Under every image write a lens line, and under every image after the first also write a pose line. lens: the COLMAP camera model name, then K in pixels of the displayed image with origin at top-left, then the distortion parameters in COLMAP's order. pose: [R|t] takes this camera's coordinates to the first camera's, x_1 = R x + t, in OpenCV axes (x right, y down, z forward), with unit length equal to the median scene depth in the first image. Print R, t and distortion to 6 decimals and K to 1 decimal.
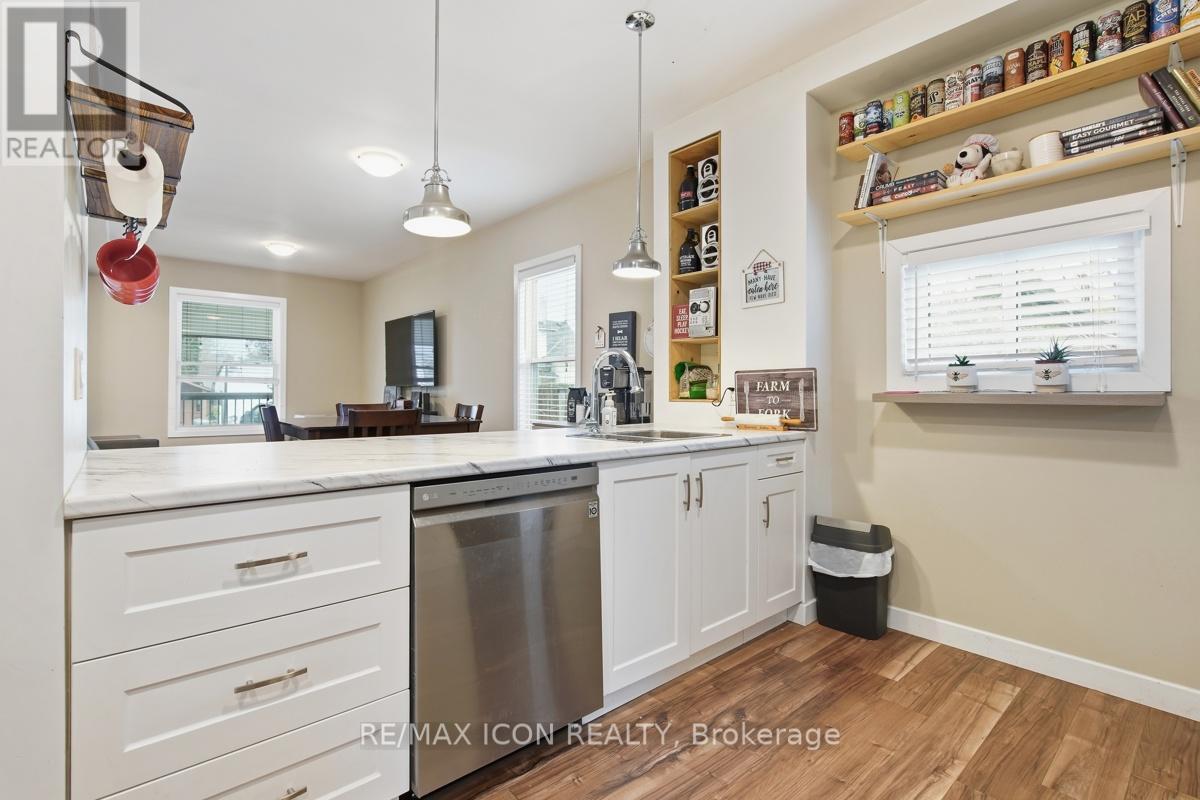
lens RADIAL K [[554.8, 0, 595.6], [0, 554.8, 395.6], [0, 0, 1]] dist [-0.001926, 0.000402]
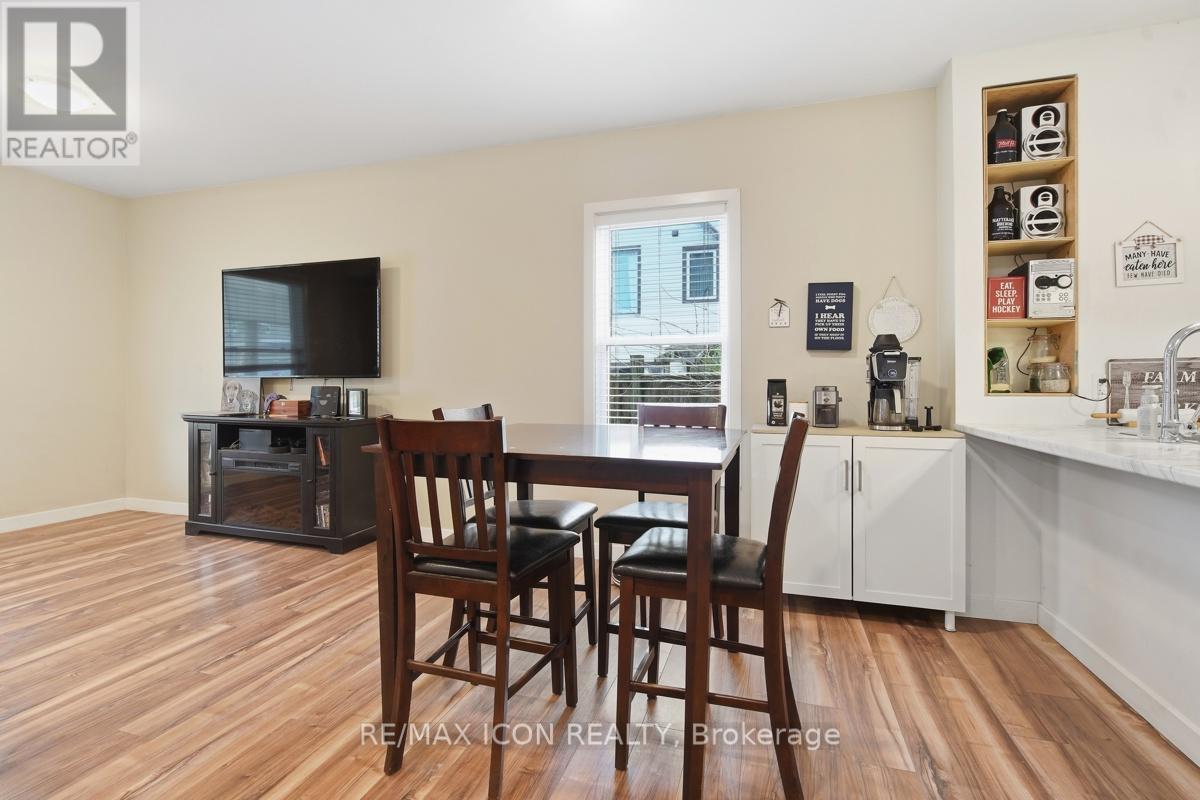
lens RADIAL K [[554.8, 0, 595.6], [0, 554.8, 395.6], [0, 0, 1]] dist [-0.001926, 0.000402]
pose [[0.853777, -0.011433, 0.520514, -0.824488], [0.006198, 0.999911, 0.011796, -0.002951], [-0.520603, -0.006845, 0.853772, 0.643329]]
